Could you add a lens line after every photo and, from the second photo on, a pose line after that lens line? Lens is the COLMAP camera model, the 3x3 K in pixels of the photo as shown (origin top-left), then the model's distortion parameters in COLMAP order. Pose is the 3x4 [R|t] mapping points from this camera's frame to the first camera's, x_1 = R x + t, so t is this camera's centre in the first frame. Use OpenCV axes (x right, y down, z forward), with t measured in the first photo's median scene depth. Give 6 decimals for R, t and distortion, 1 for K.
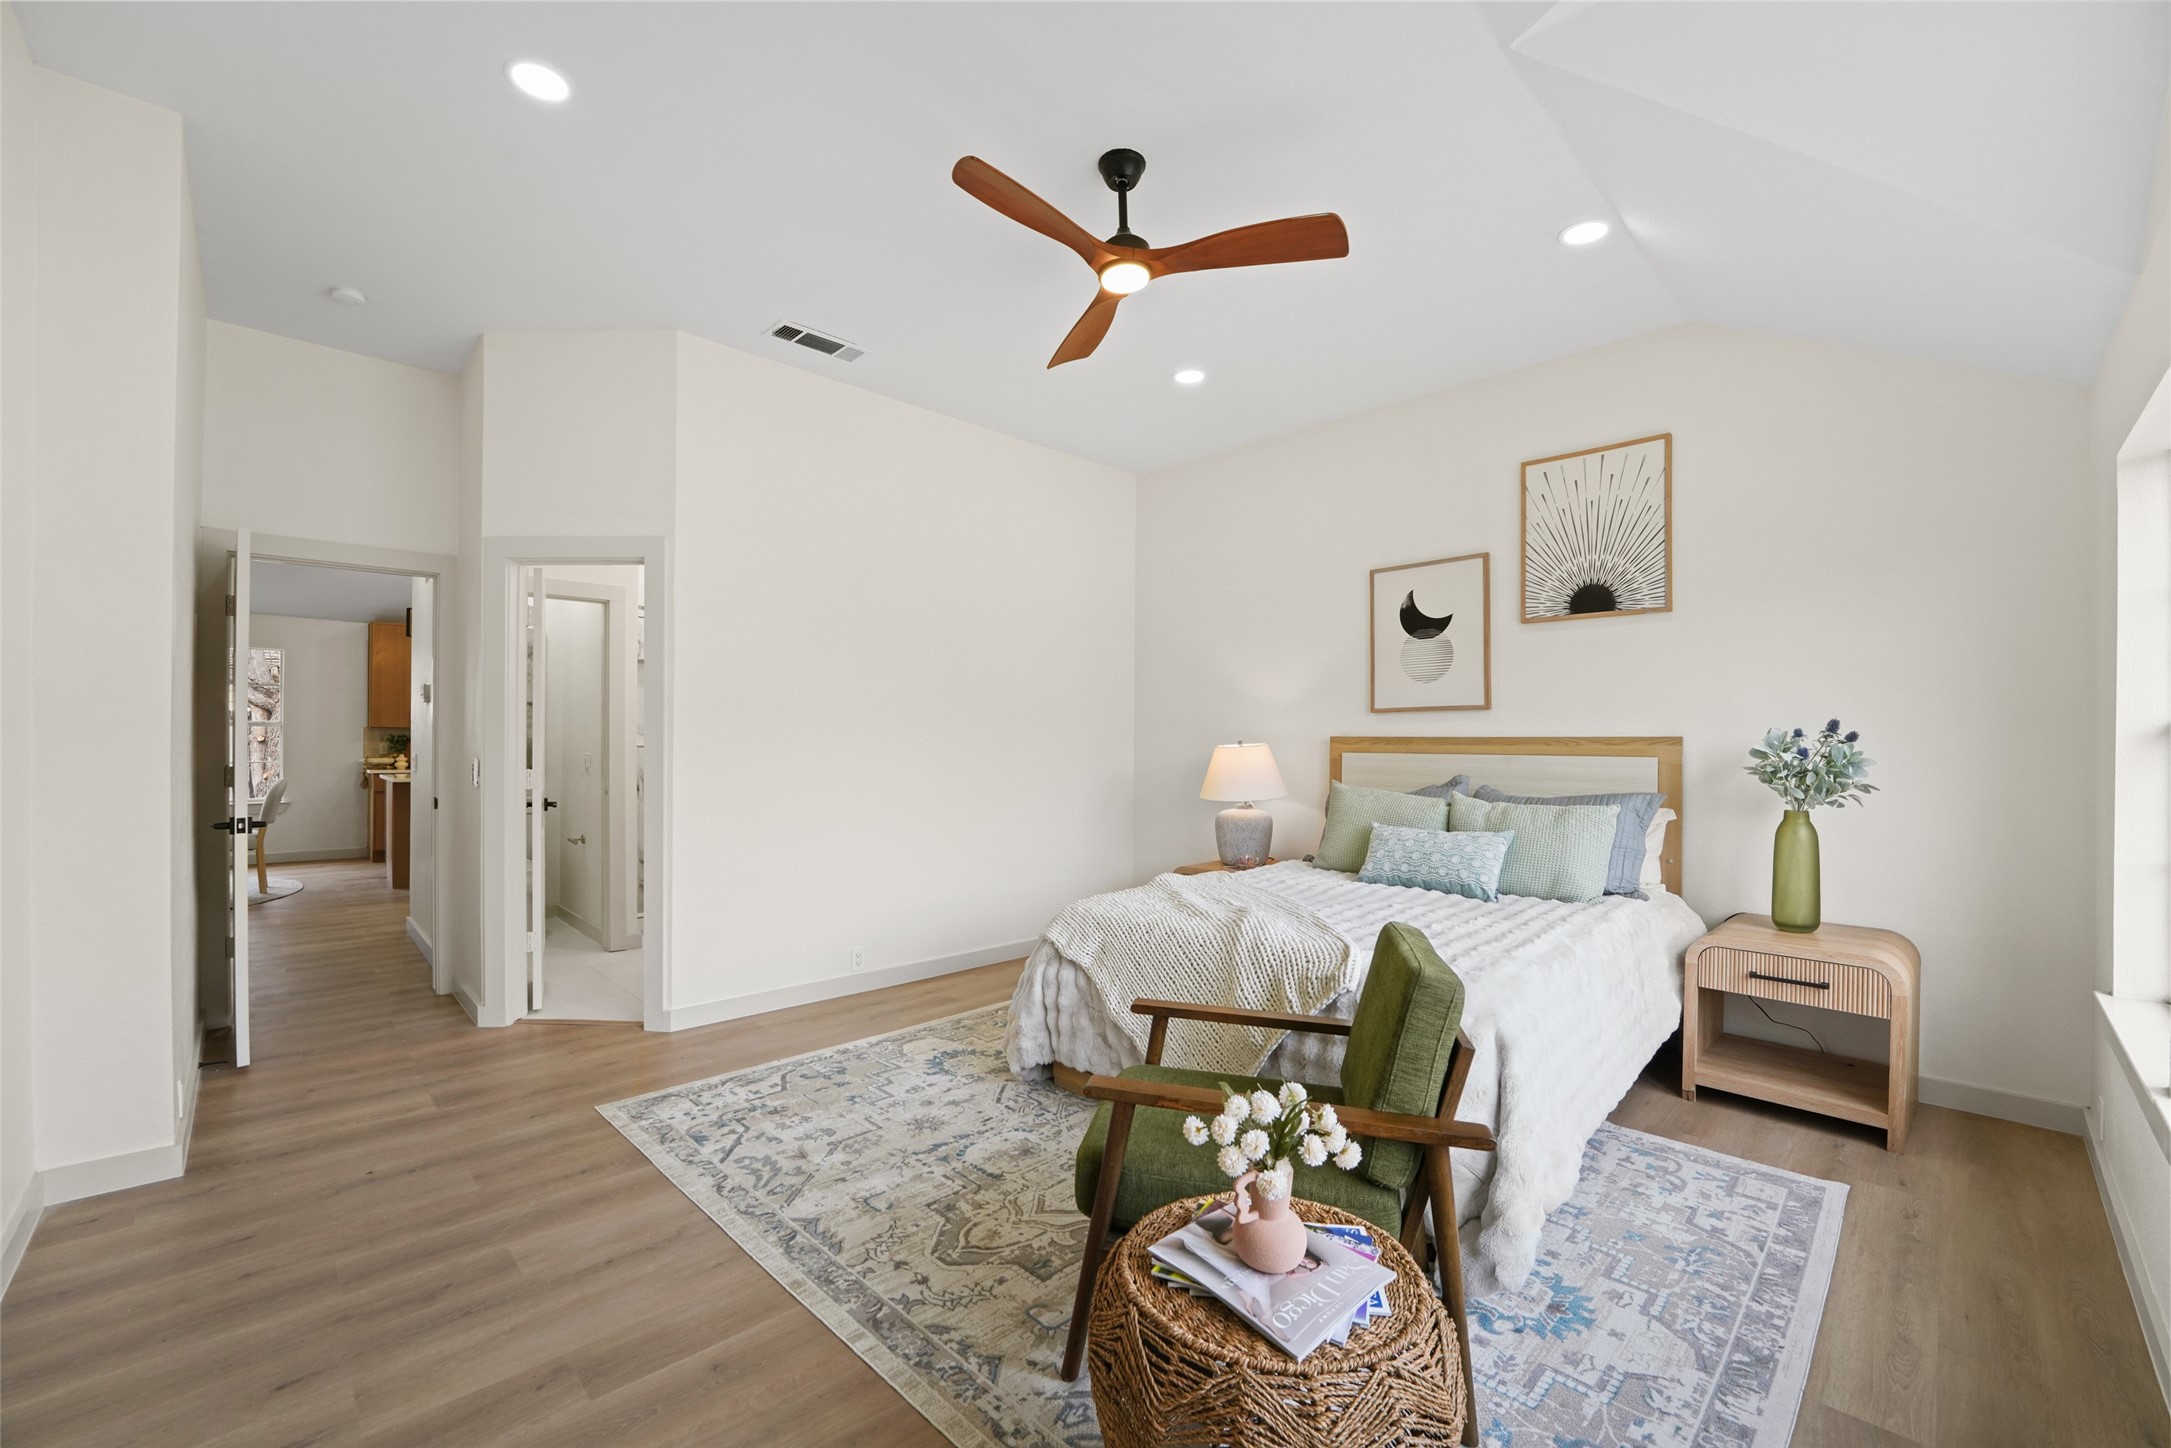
lens RADIAL K [[877.2, 0, 1073.4], [0, 877.2, 735.5], [0, 0, 1]] dist [-0.020353, -0.000138]
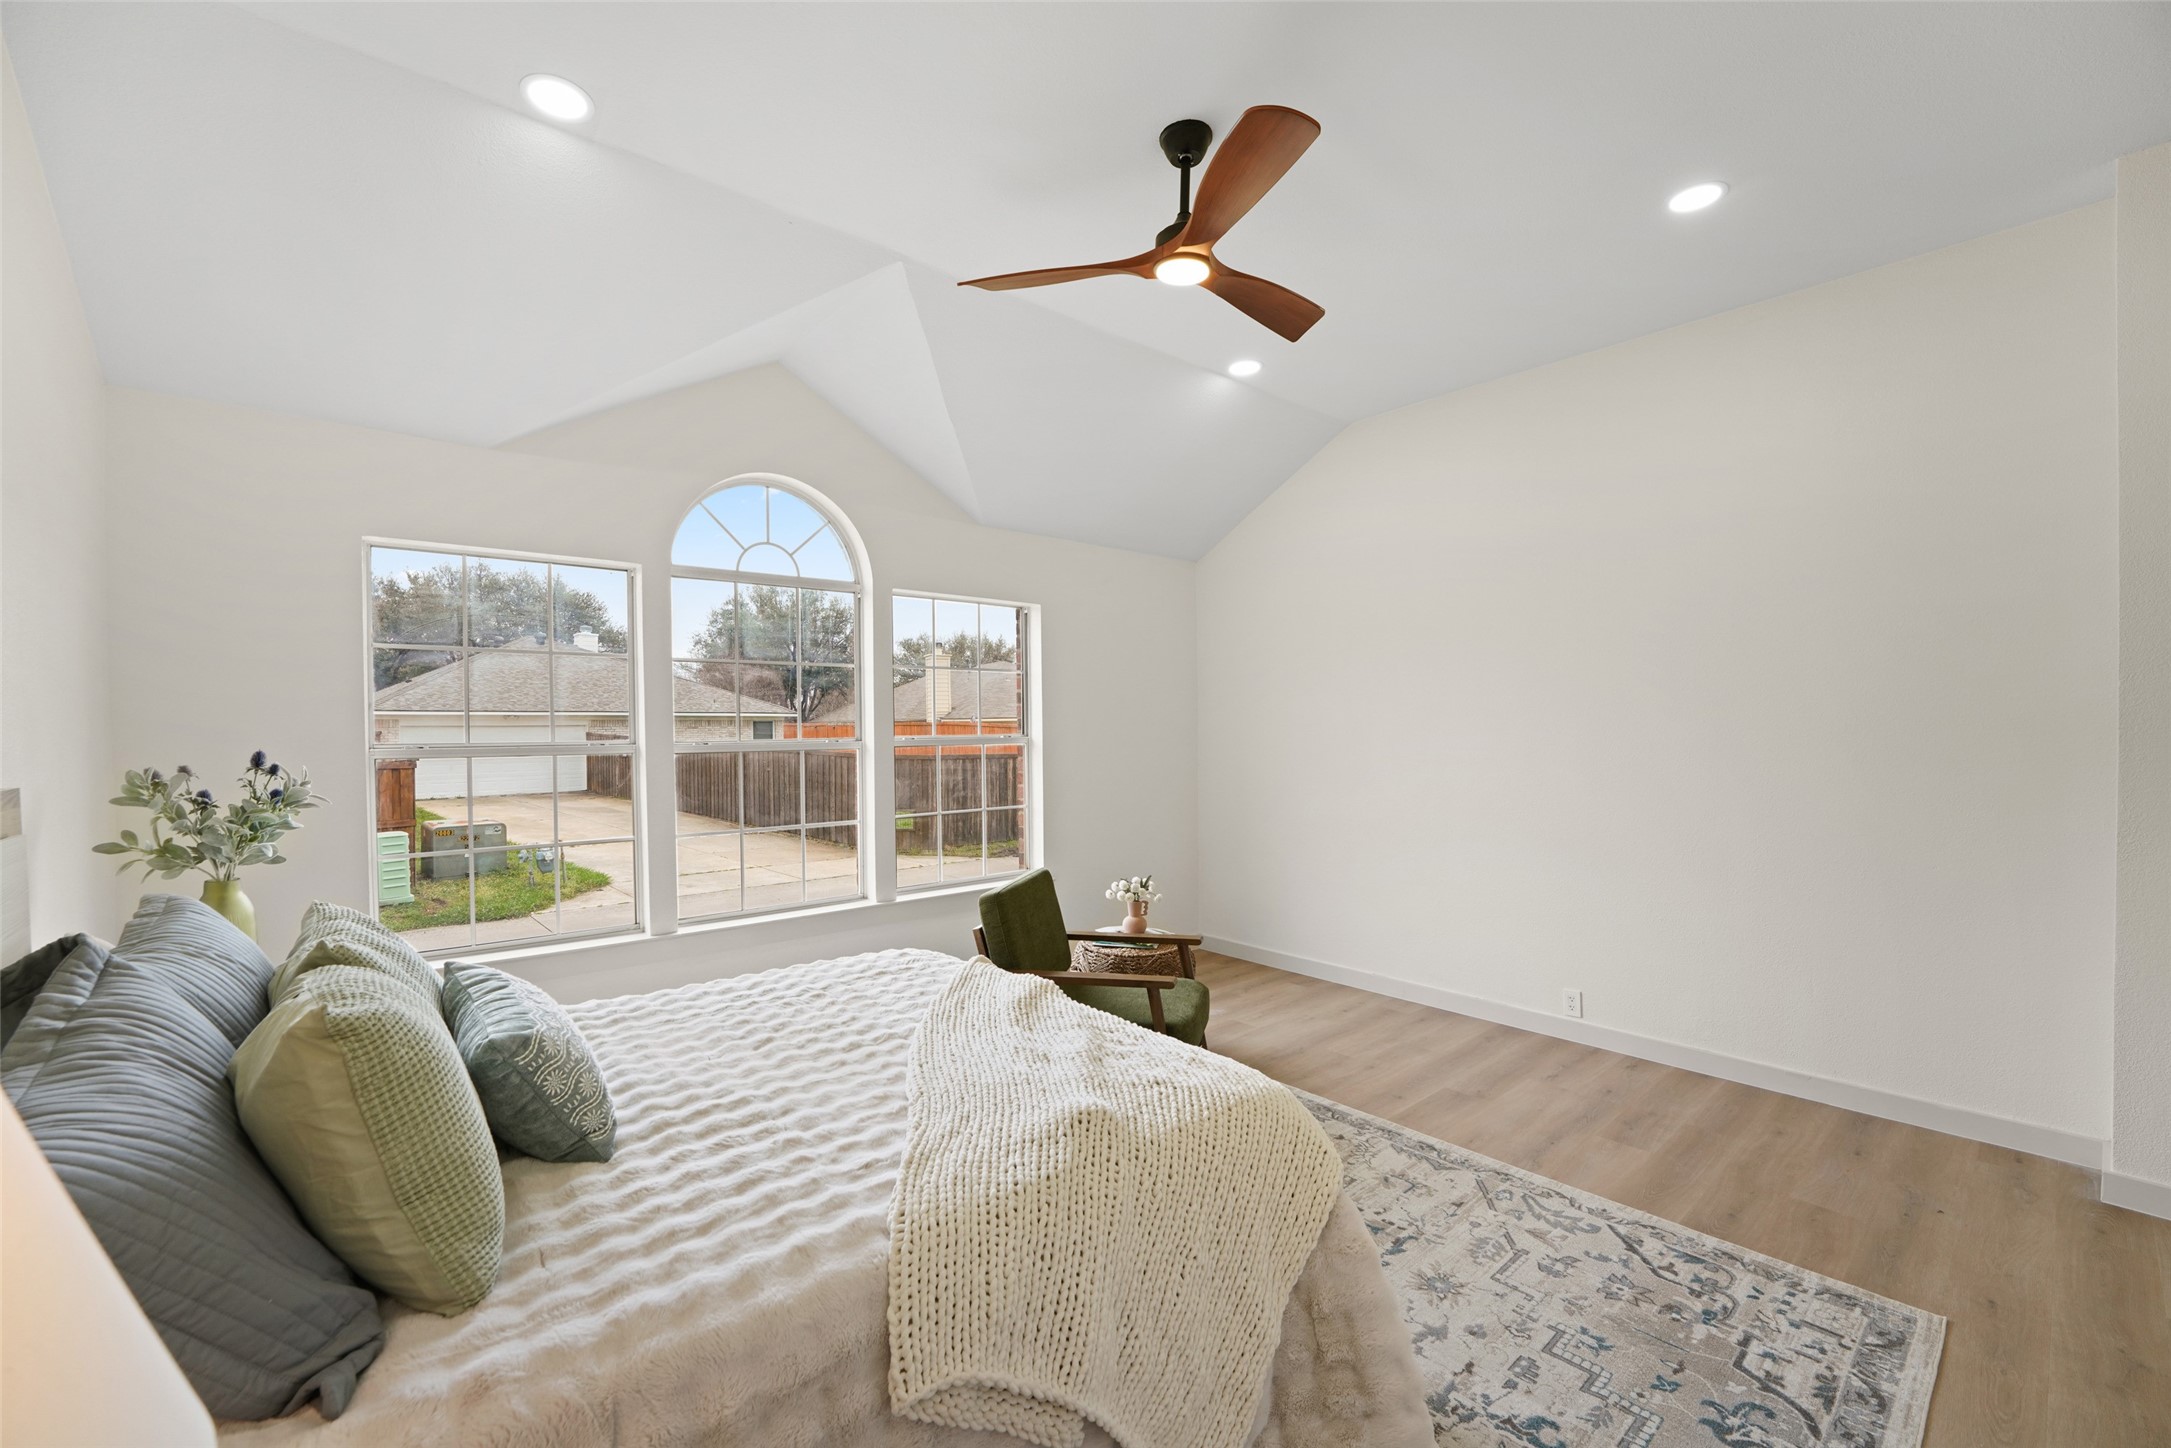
lens RADIAL K [[877.2, 0, 1073.4], [0, 877.2, 735.5], [0, 0, 1]] dist [-0.020353, -0.000138]
pose [[-0.997496, -0.002765, 0.070667, 0.083987], [-0.002598, 0.999994, 0.002457, -0.030797], [-0.070674, 0.002267, -0.997497, 1.518993]]
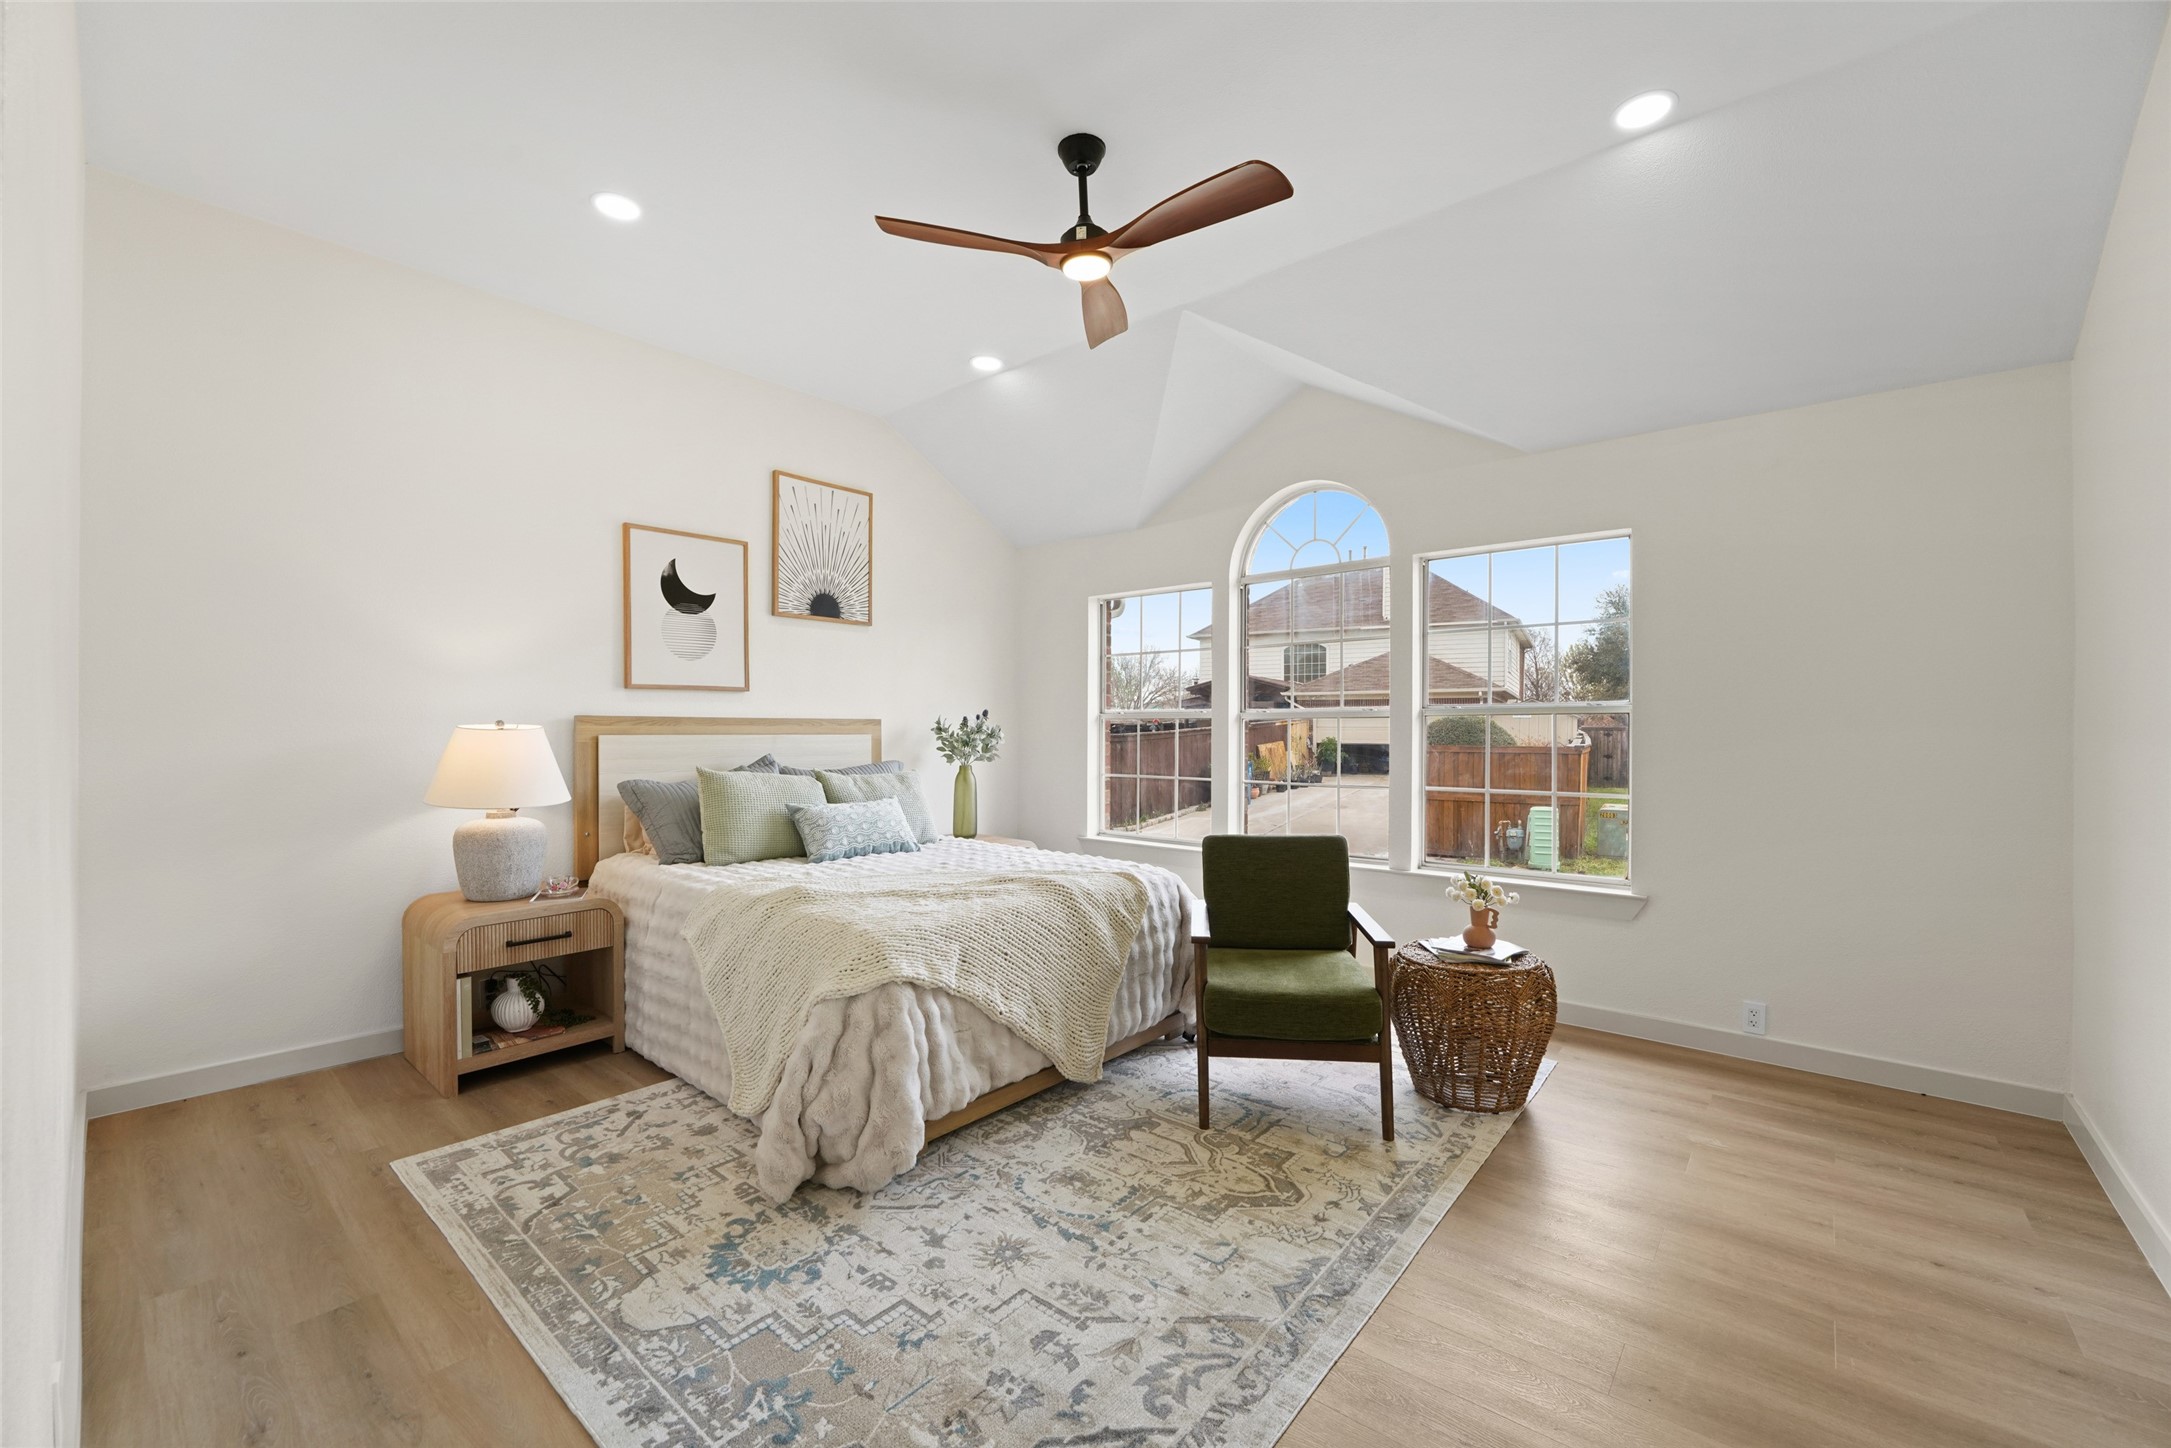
lens RADIAL K [[877.2, 0, 1073.4], [0, 877.2, 735.5], [0, 0, 1]] dist [-0.020353, -0.000138]
pose [[-0.084761, -0.013013, 0.996316, -0.755010], [-0.009373, 0.999881, 0.012262, 0.007763], [-0.996357, -0.008299, -0.084873, 0.863828]]
